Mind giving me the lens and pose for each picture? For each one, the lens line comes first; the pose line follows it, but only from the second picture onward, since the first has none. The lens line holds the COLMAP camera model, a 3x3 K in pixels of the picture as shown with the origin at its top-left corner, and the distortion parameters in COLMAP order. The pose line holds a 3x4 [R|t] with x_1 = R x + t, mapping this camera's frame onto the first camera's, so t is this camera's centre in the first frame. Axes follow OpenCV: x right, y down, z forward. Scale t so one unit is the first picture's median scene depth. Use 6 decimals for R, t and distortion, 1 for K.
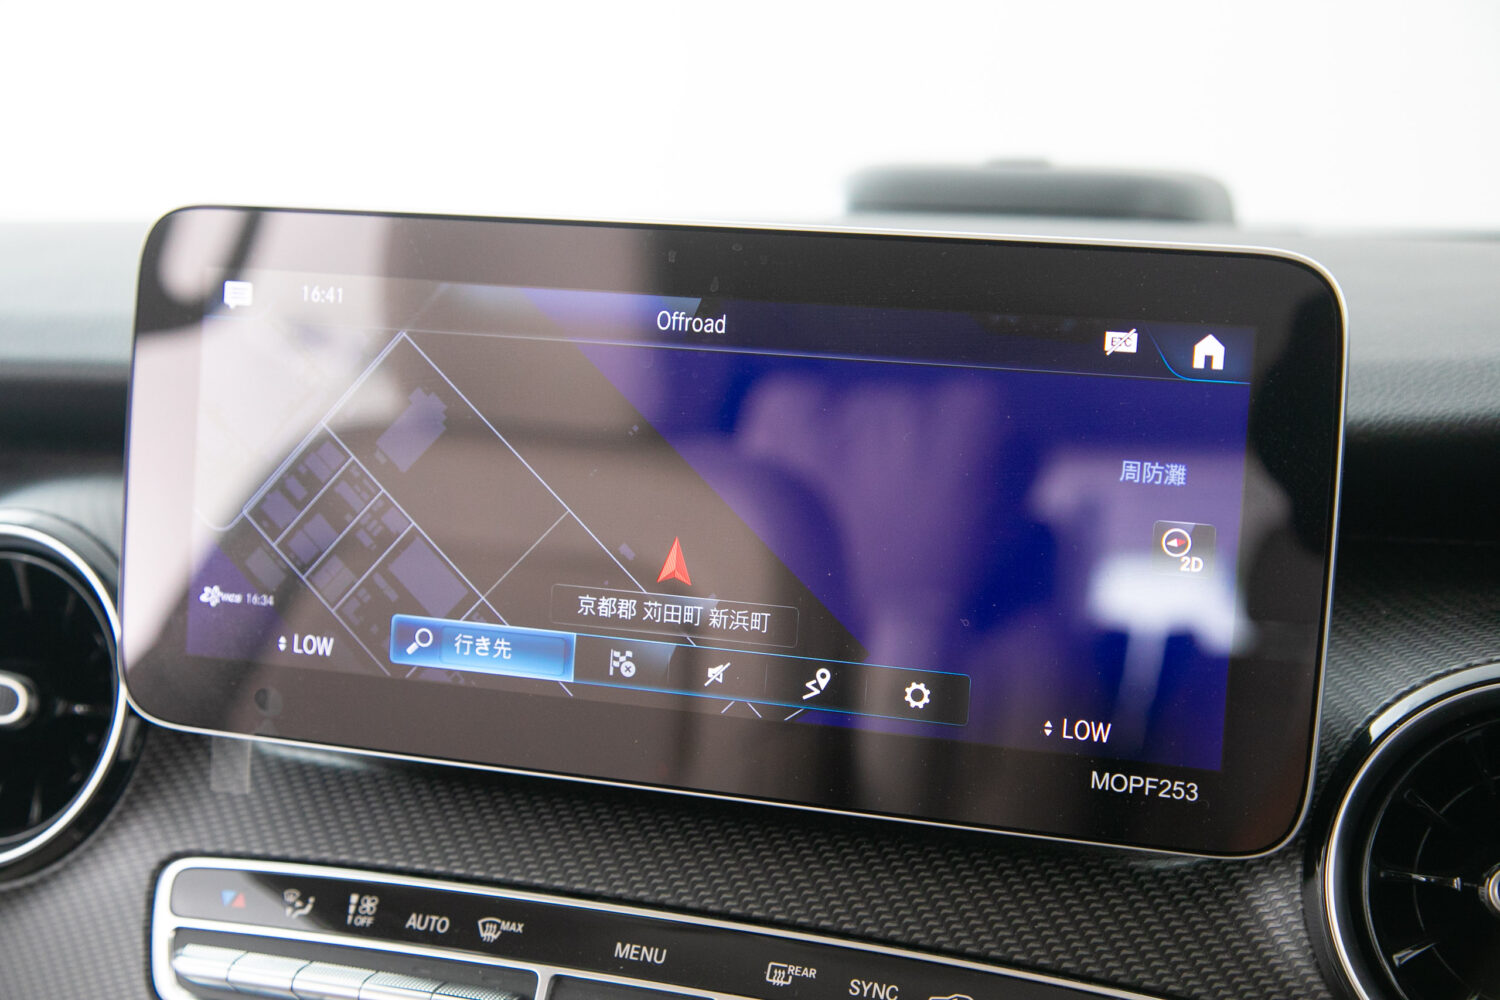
lens RADIAL K [[2627.9, 0, 779.3], [0, 2627.9, 502.9], [0, 0, 1]] dist [-0.005828, 0.000000]
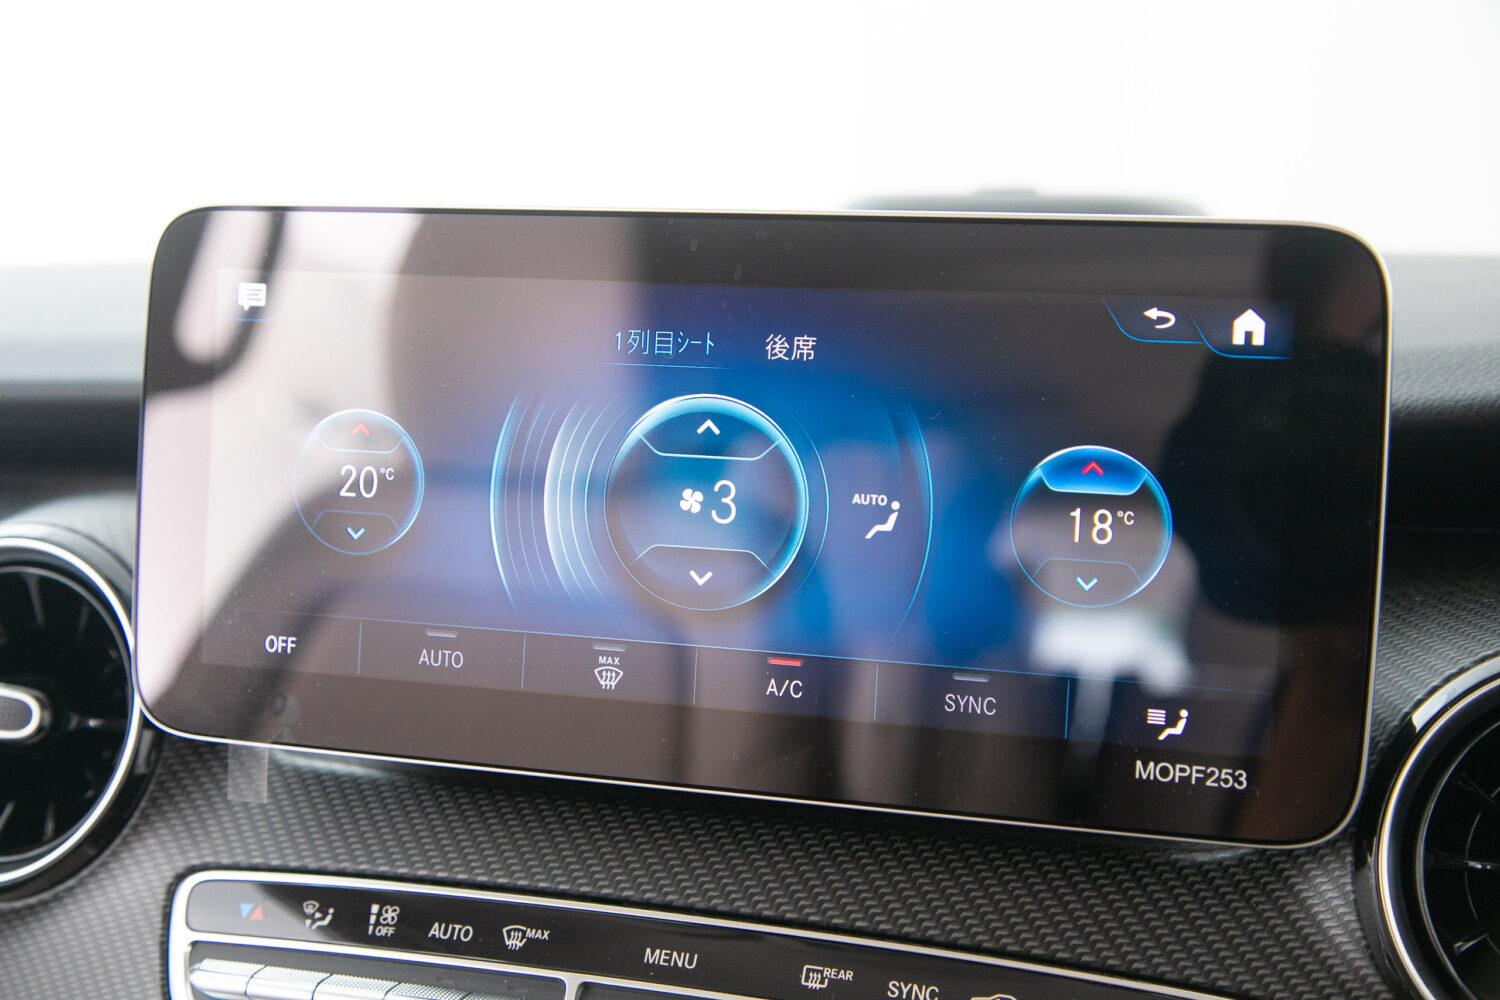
lens RADIAL K [[2330.6, 0, 749.4], [0, 2330.6, 498.3], [0, 0, 1]] dist [-0.018002, 0.000000]
pose [[0.999829, -0.014110, 0.011977, -0.030991], [0.014575, 0.999104, -0.039726, 0.034931], [-0.011406, 0.039893, 0.999139, 0.127482]]
